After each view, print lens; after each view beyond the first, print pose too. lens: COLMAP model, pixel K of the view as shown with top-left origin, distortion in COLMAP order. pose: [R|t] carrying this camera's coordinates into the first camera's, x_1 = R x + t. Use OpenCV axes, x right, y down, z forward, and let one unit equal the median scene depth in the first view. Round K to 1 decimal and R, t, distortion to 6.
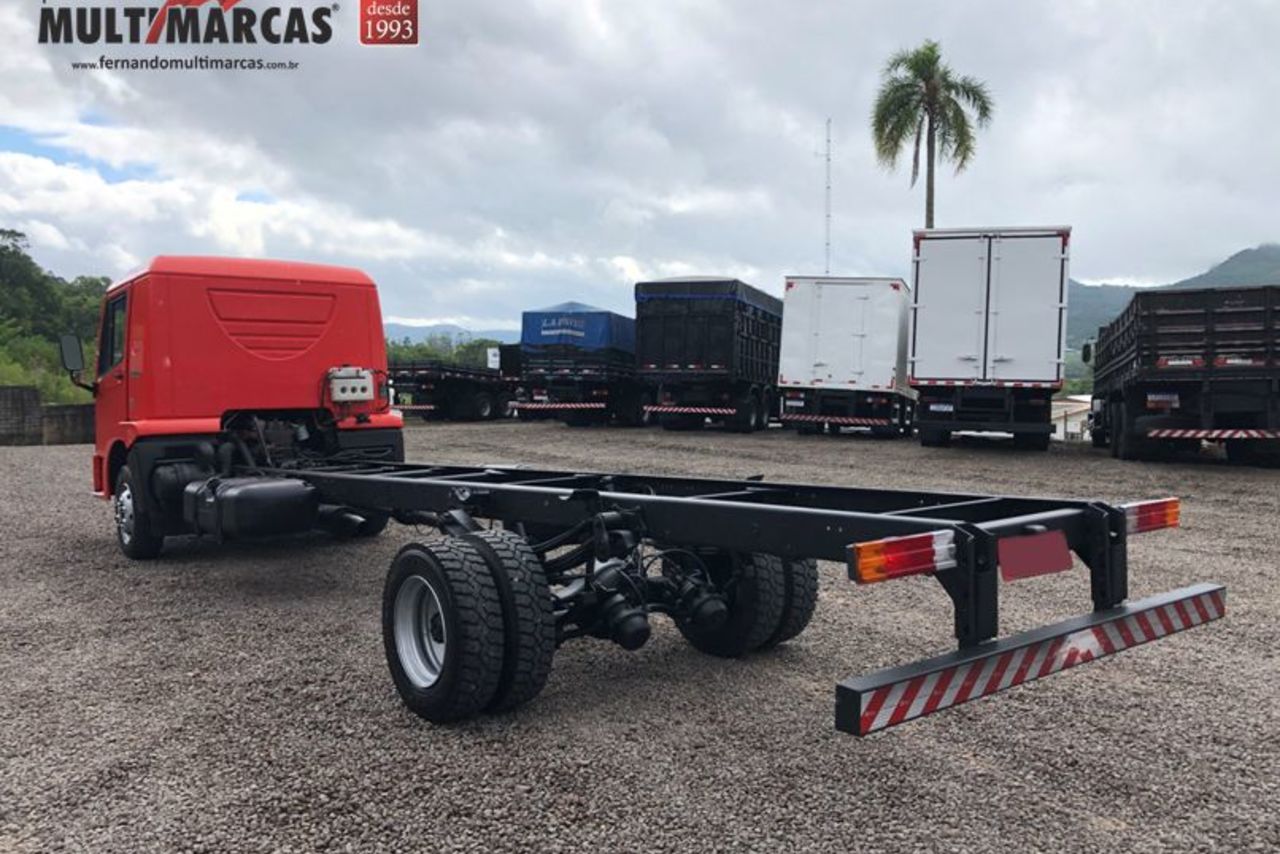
lens RADIAL K [[1051.2, 0, 646.3], [0, 1051.2, 428.6], [0, 0, 1]] dist [0.004977, -0.013084]
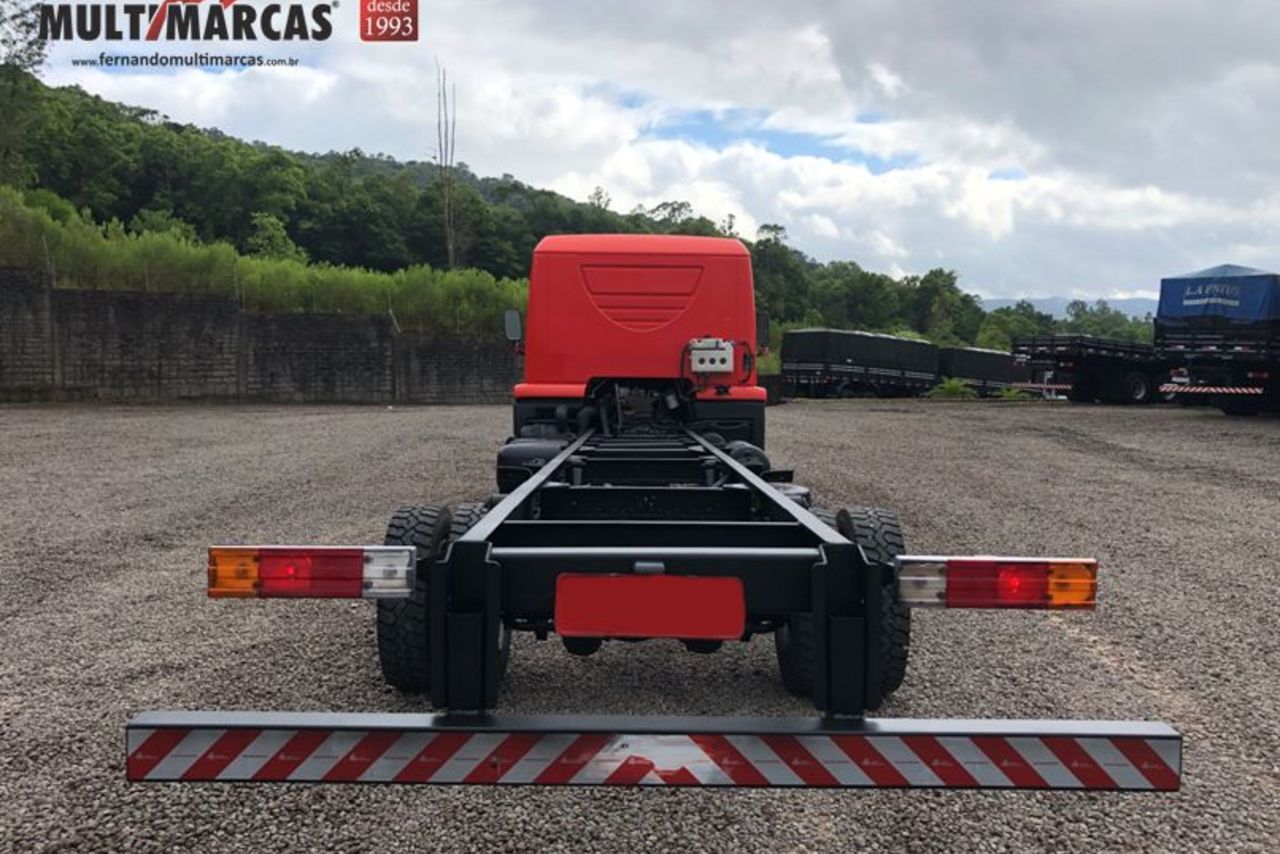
lens RADIAL K [[1051.2, 0, 641.4], [0, 1051.2, 422.9], [0, 0, 1]] dist [0.004977, -0.013084]
pose [[0.768399, 0.052247, -0.637835, 0.109919], [-0.042134, 0.998630, 0.031041, -0.002261], [0.638583, 0.003023, 0.769547, 0.068366]]
